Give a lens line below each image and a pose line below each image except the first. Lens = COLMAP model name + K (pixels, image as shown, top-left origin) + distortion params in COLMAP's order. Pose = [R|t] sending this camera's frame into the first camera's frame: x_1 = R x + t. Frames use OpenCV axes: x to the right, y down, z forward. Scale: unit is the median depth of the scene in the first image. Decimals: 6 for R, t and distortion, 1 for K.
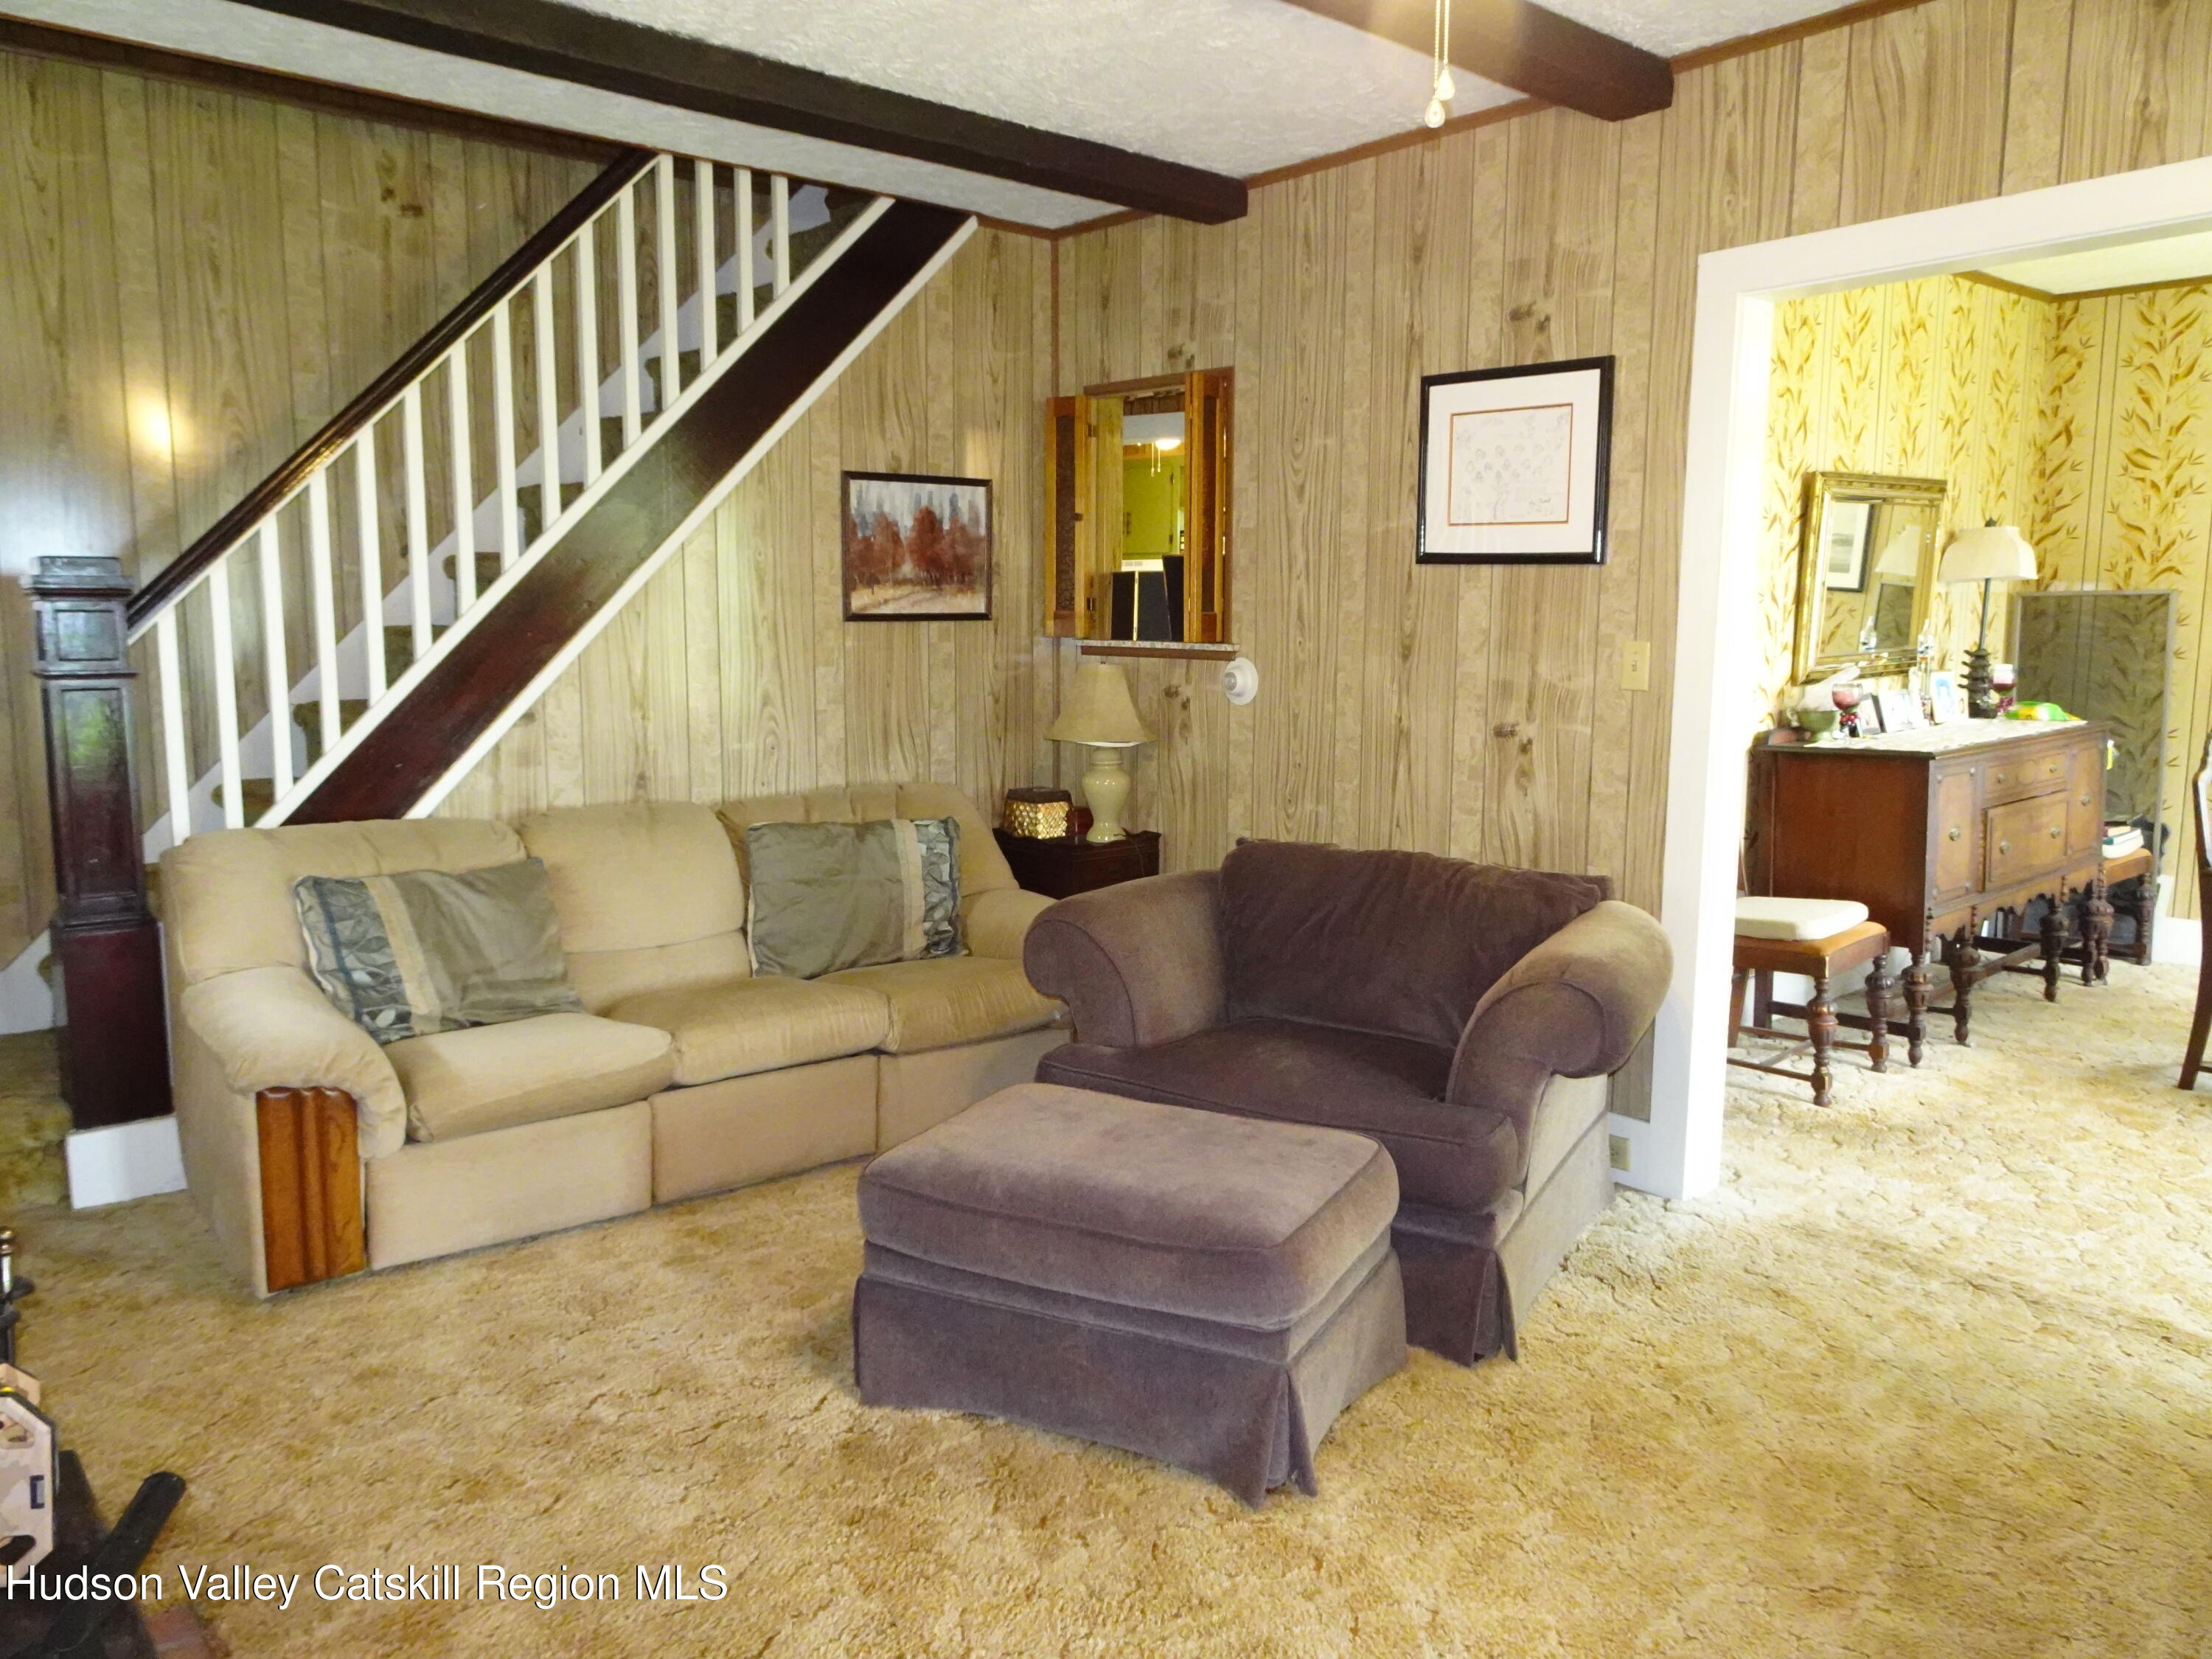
lens RADIAL K [[1592.6, 0, 1111.6], [0, 1592.6, 821.5], [0, 0, 1]] dist [0.009831, 0.000367]
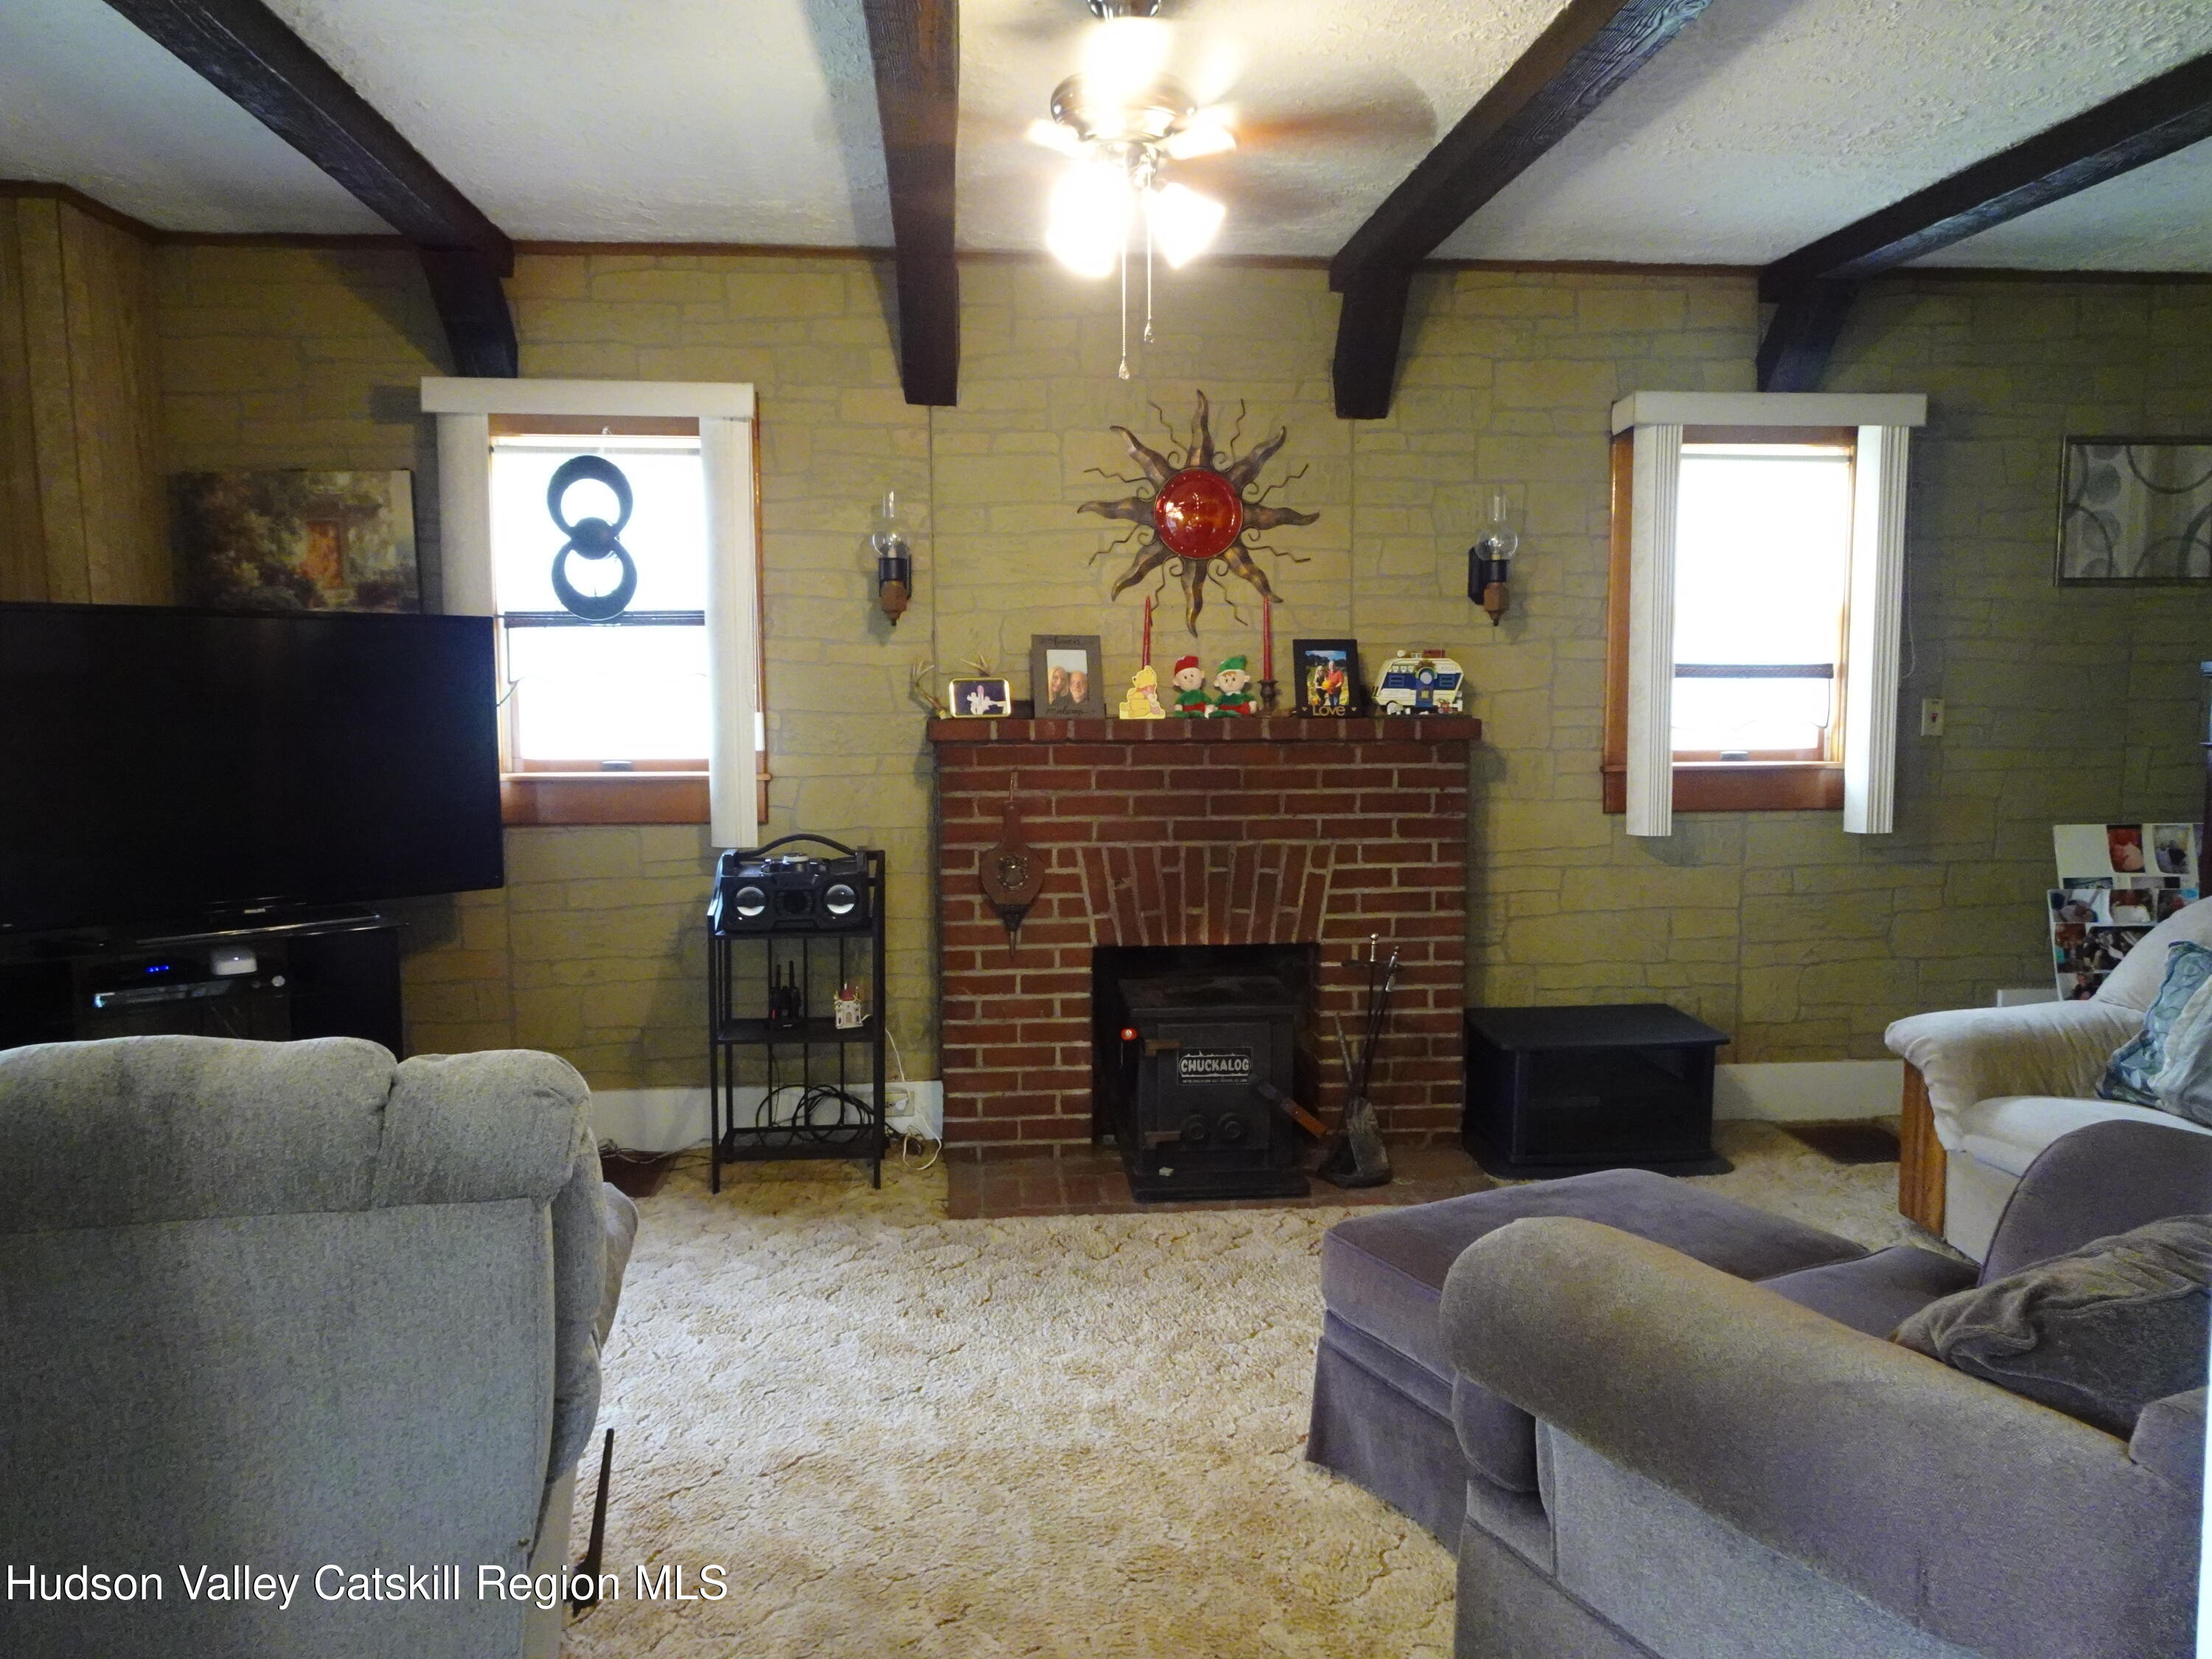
lens RADIAL K [[1592.6, 0, 1113.4], [0, 1592.6, 836.9], [0, 0, 1]] dist [0.009831, 0.000367]
pose [[-0.575285, 0.078712, -0.814157, 0.482195], [-0.108748, 0.979163, 0.171506, -0.086791], [0.810692, 0.187203, -0.554738, 0.630010]]
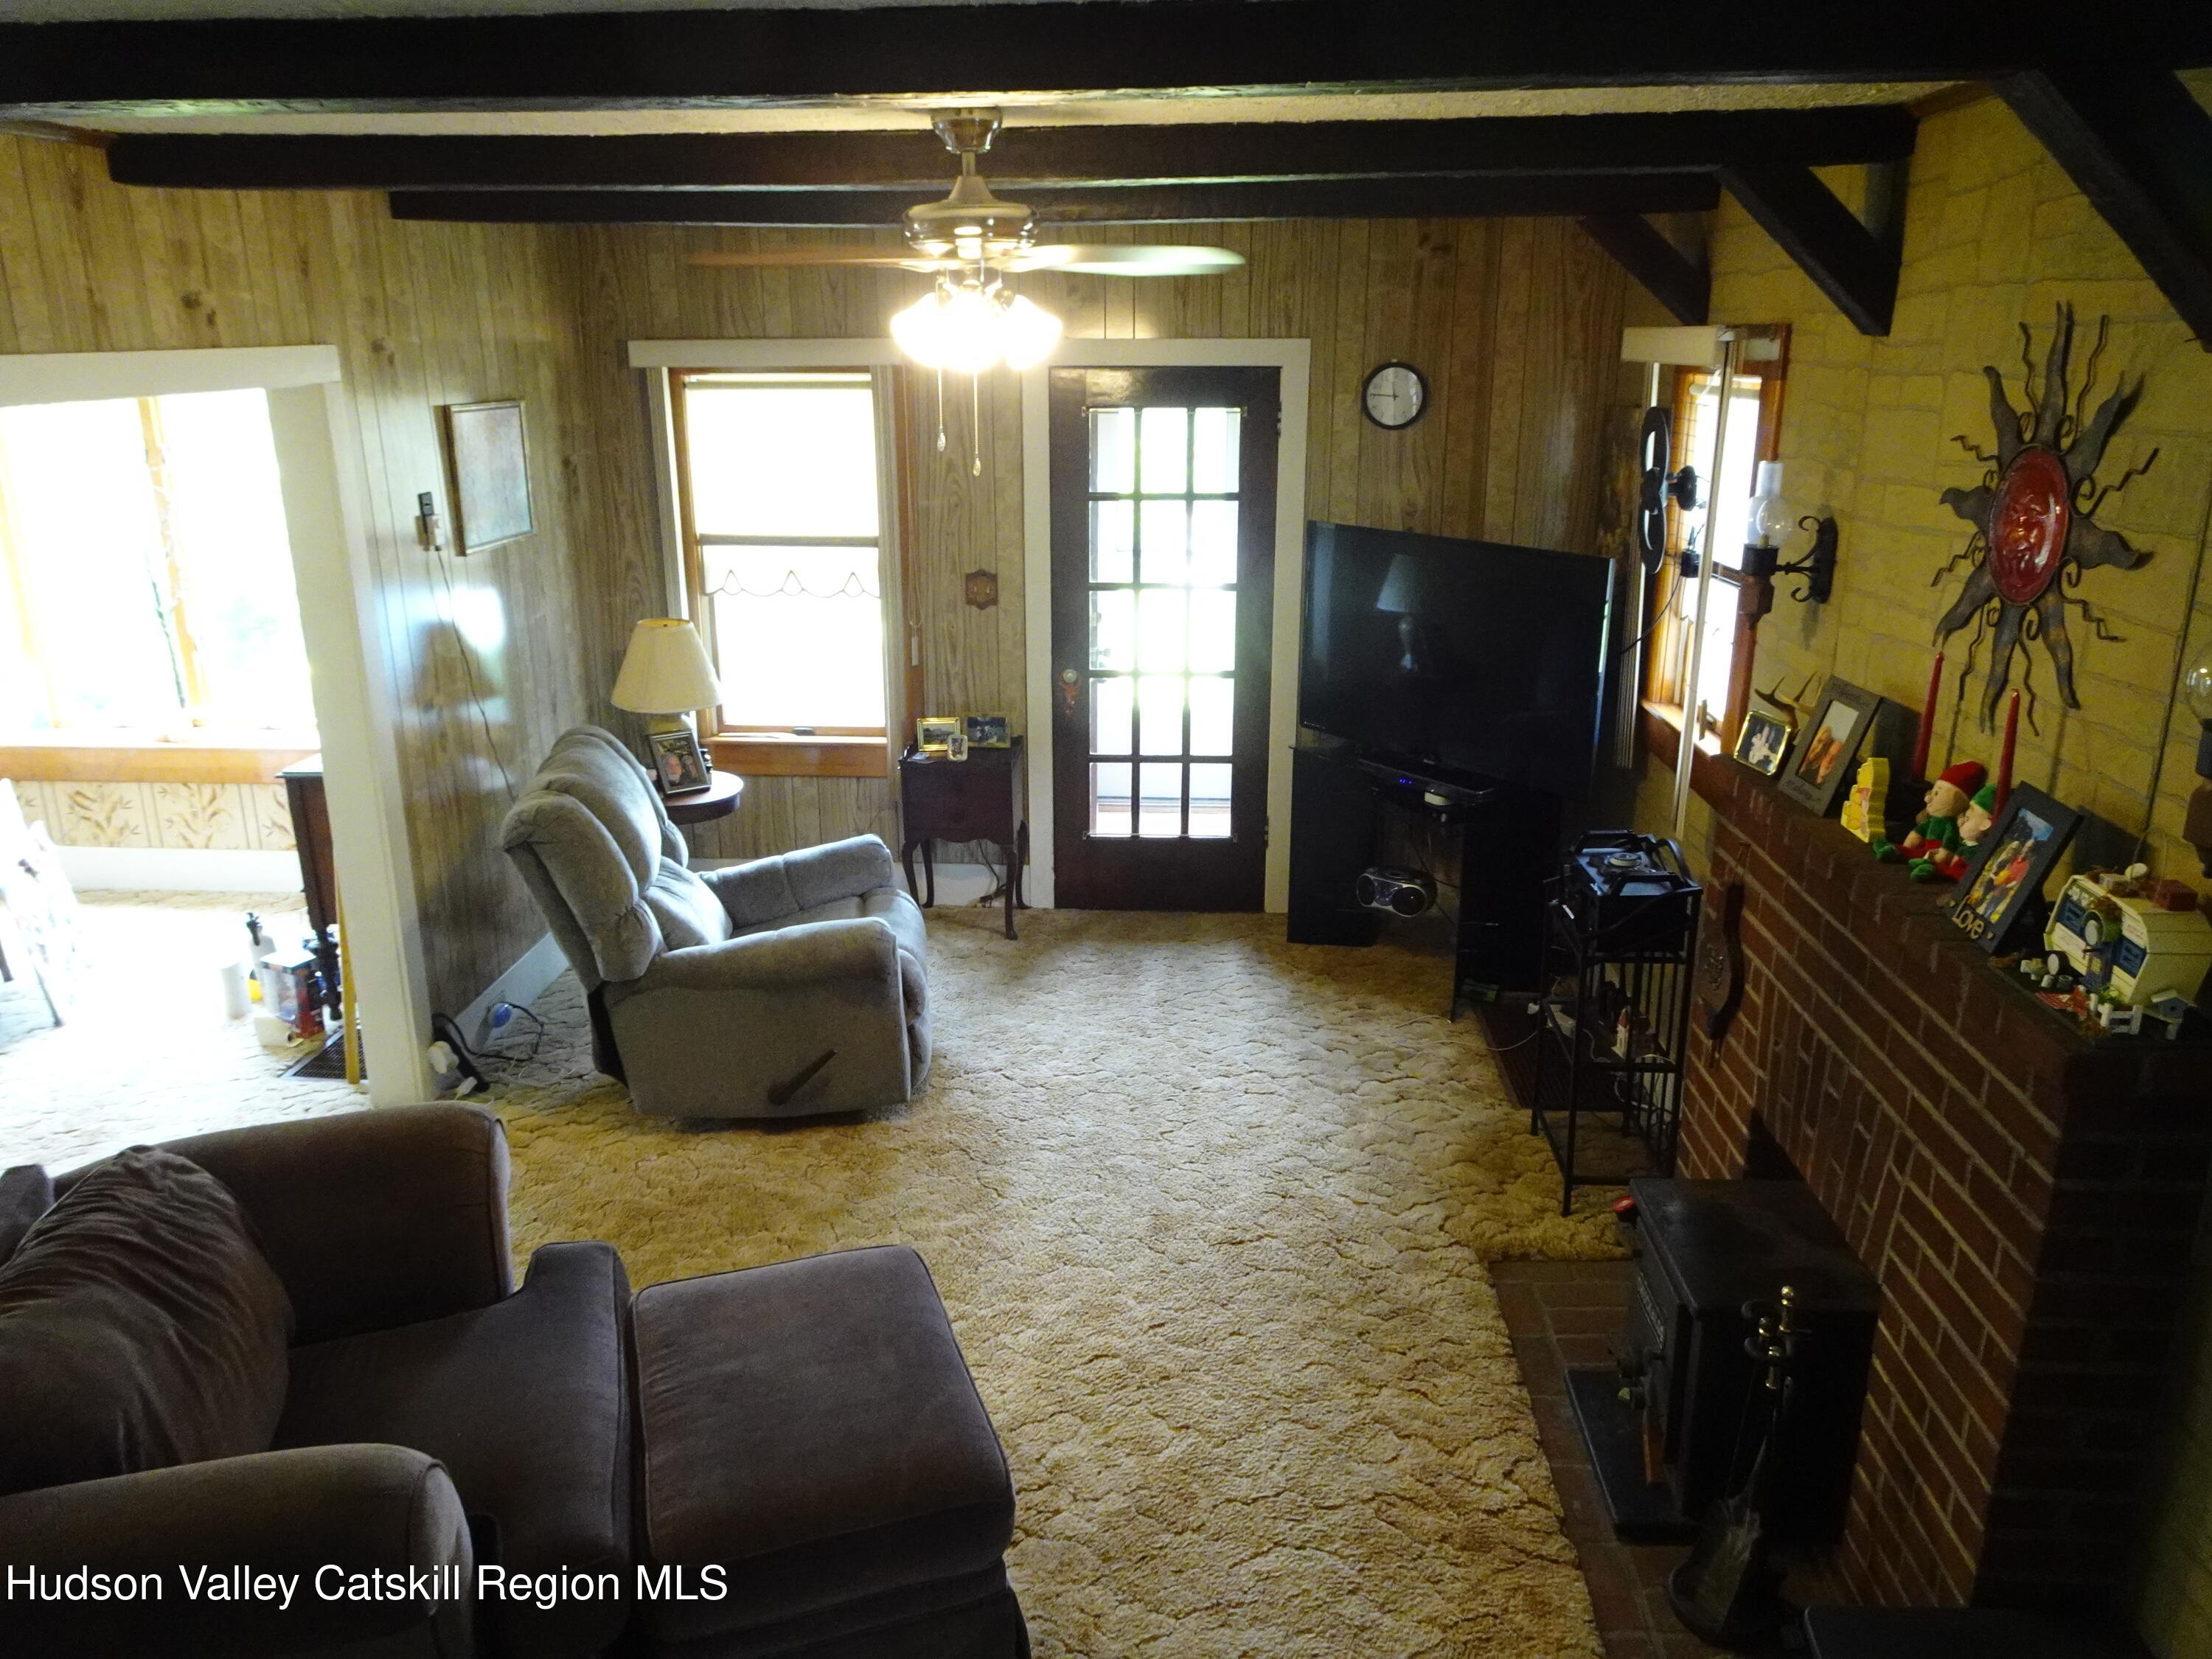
lens RADIAL K [[1592.6, 0, 1106.7], [0, 1592.6, 834.5], [0, 0, 1]] dist [0.009831, 0.000367]
pose [[-0.720212, -0.207410, 0.662024, -0.359659], [0.092510, 0.917029, 0.387943, -0.237478], [-0.687559, 0.340645, -0.641268, 0.695405]]
